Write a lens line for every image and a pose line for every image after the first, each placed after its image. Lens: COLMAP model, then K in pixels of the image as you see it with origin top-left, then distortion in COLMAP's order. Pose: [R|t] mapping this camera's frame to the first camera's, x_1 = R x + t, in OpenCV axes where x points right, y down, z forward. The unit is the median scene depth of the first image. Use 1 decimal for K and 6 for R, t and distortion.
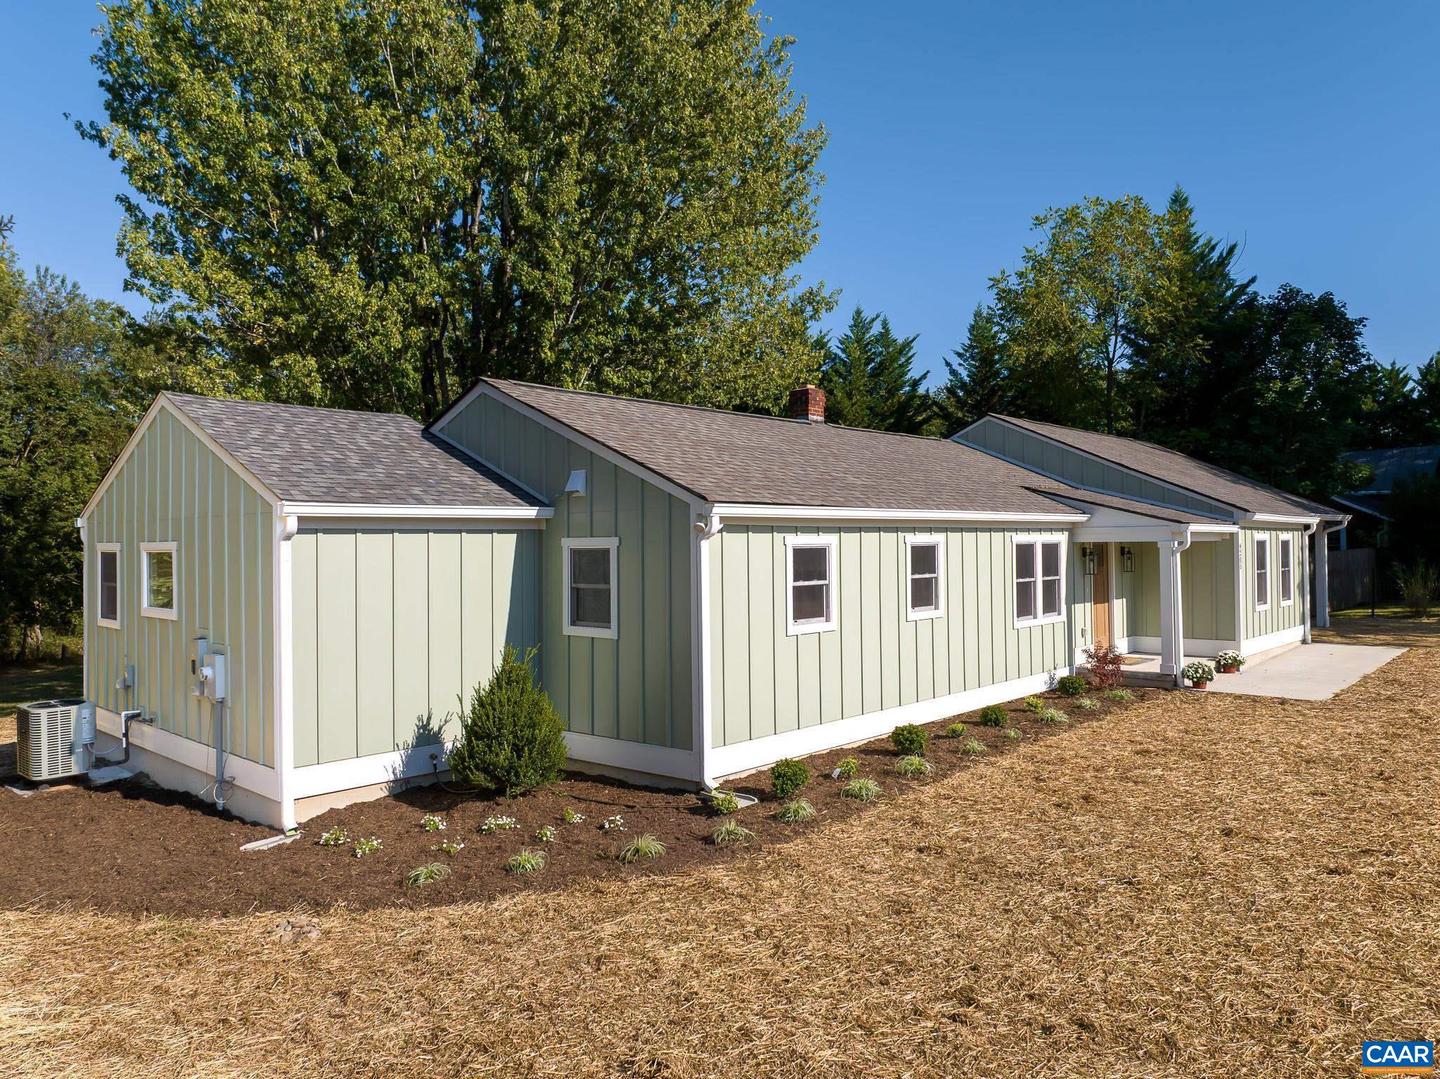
lens RADIAL K [[1015.4, 0, 720.0], [0, 1015.4, 539.5], [0, 0, 1]] dist [-0.037911, 0.003219]
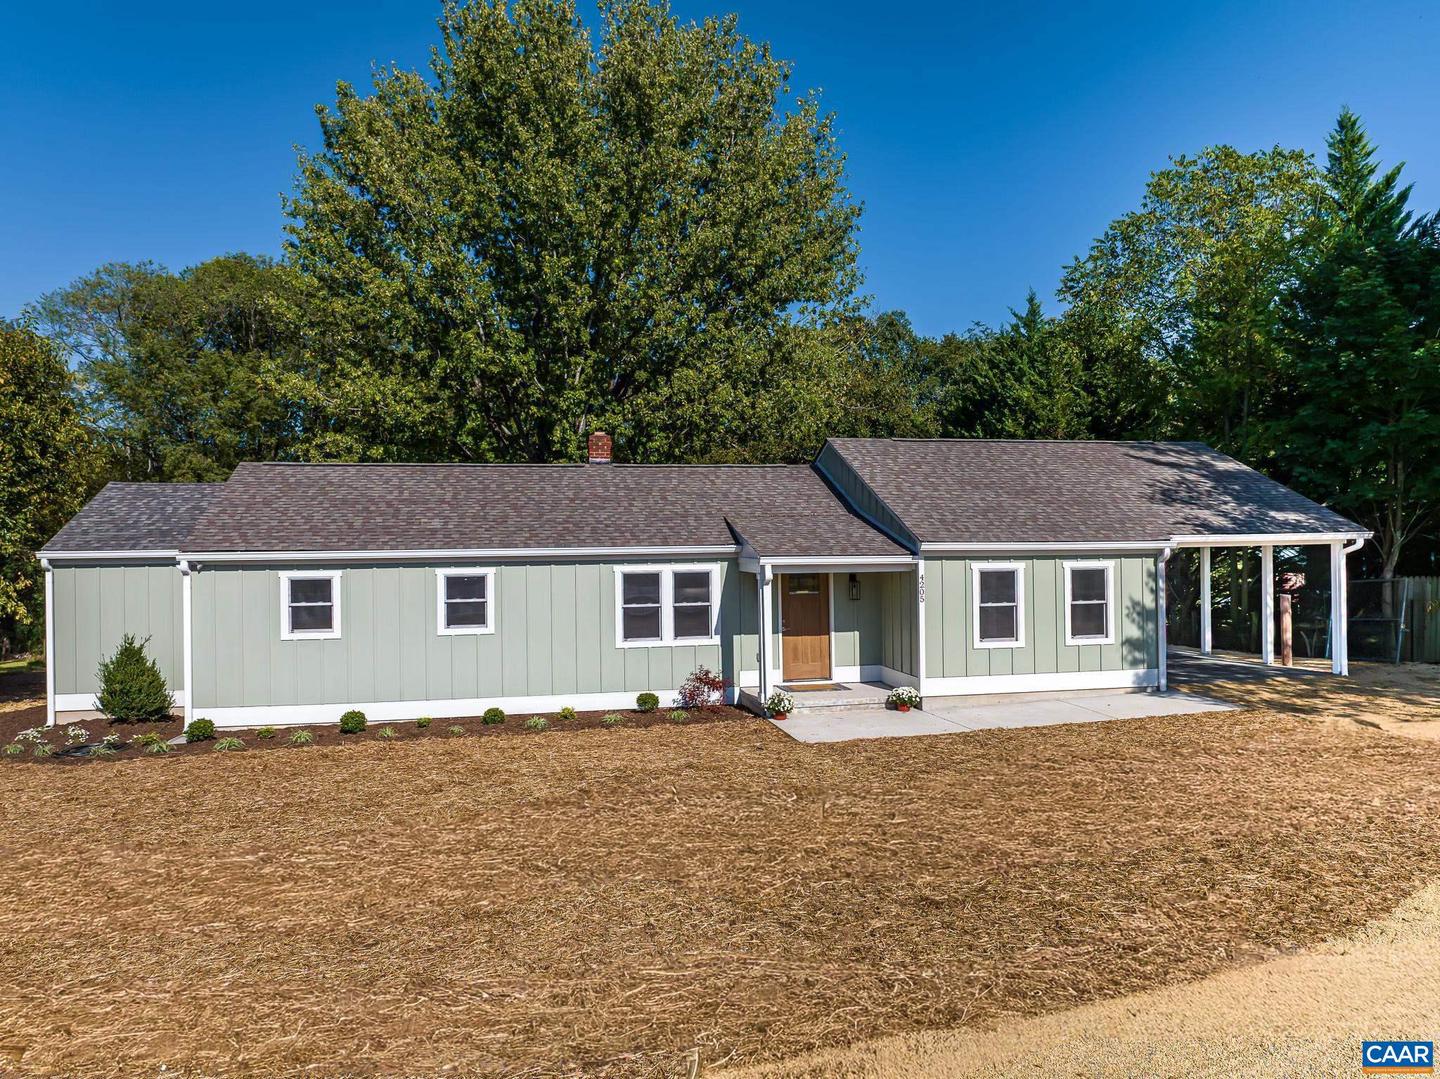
lens RADIAL K [[1018.7, 0, 720.0], [0, 1018.7, 539.5], [0, 0, 1]] dist [-0.026666, -0.020078]
pose [[0.813624, 0.002661, -0.581386, 1.377449], [0.005033, 0.999920, 0.011621, -0.061674], [0.581370, -0.012382, 0.813545, 0.179743]]
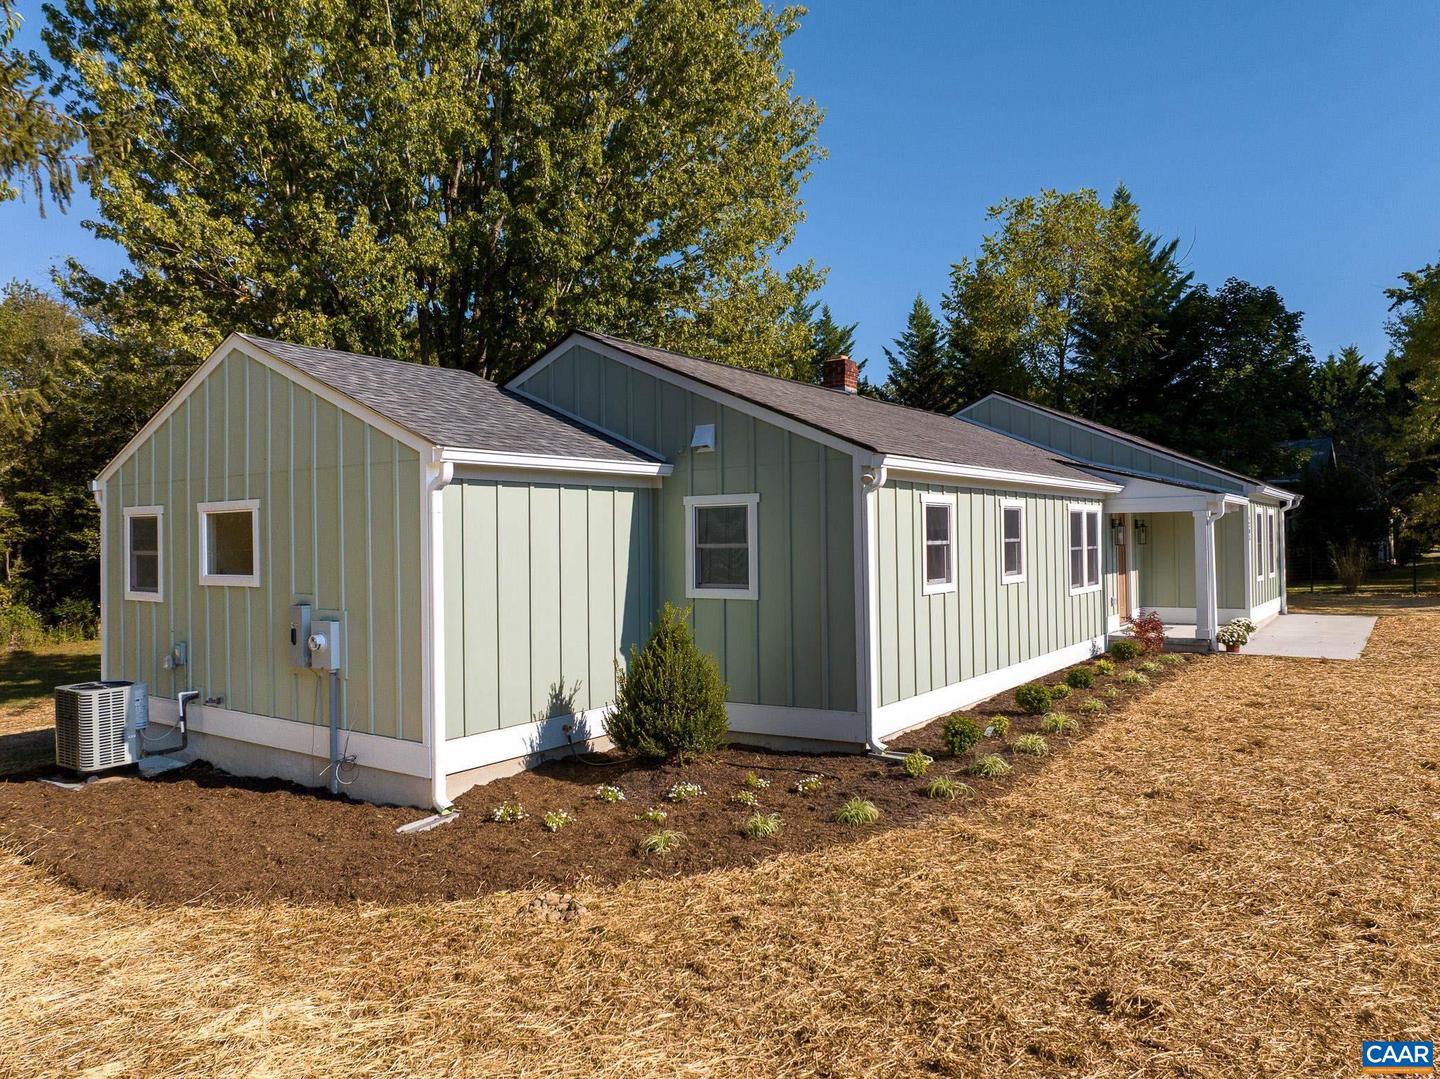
lens RADIAL K [[1015.4, 0, 720.0], [0, 1015.4, 539.5], [0, 0, 1]] dist [-0.037911, 0.003219]
pose [[0.991343, -0.003390, 0.131252, -0.249105], [0.003150, 0.999993, 0.002036, 0.037368], [-0.131258, -0.001605, 0.991347, 0.054056]]
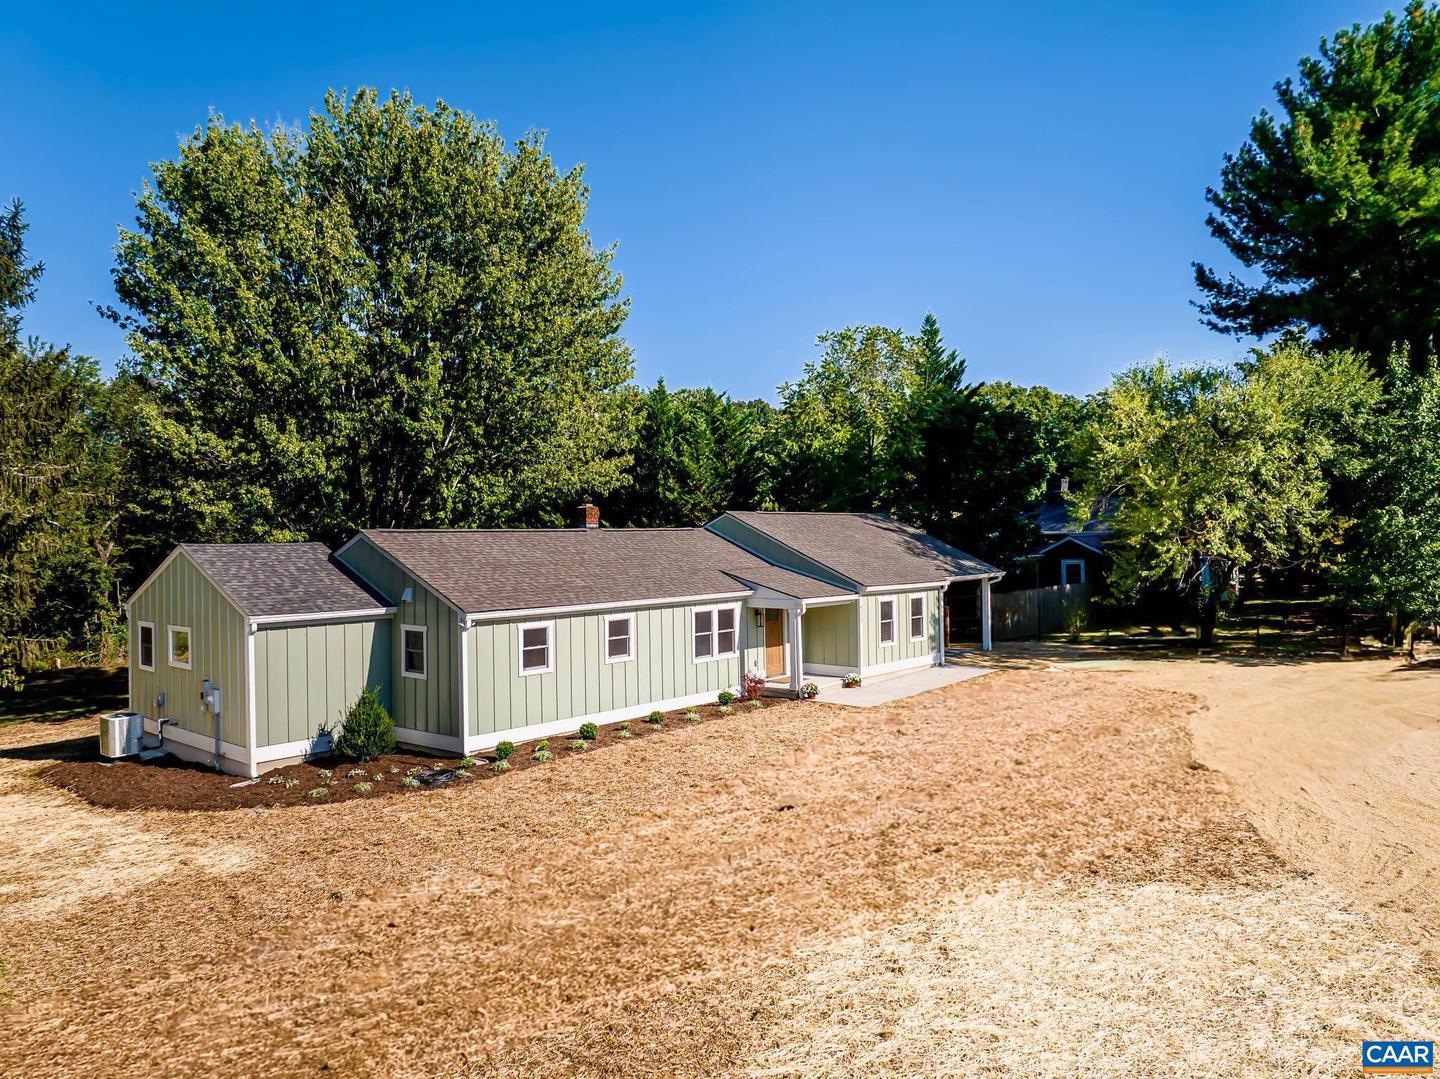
lens RADIAL K [[1018.7, 0, 720.0], [0, 1018.7, 539.5], [0, 0, 1]] dist [-0.026666, -0.020078]
pose [[0.999433, -0.003440, 0.033496, 0.367068], [0.003193, 0.999967, 0.007418, -0.168552], [-0.033521, -0.007307, 0.999411, -0.878549]]
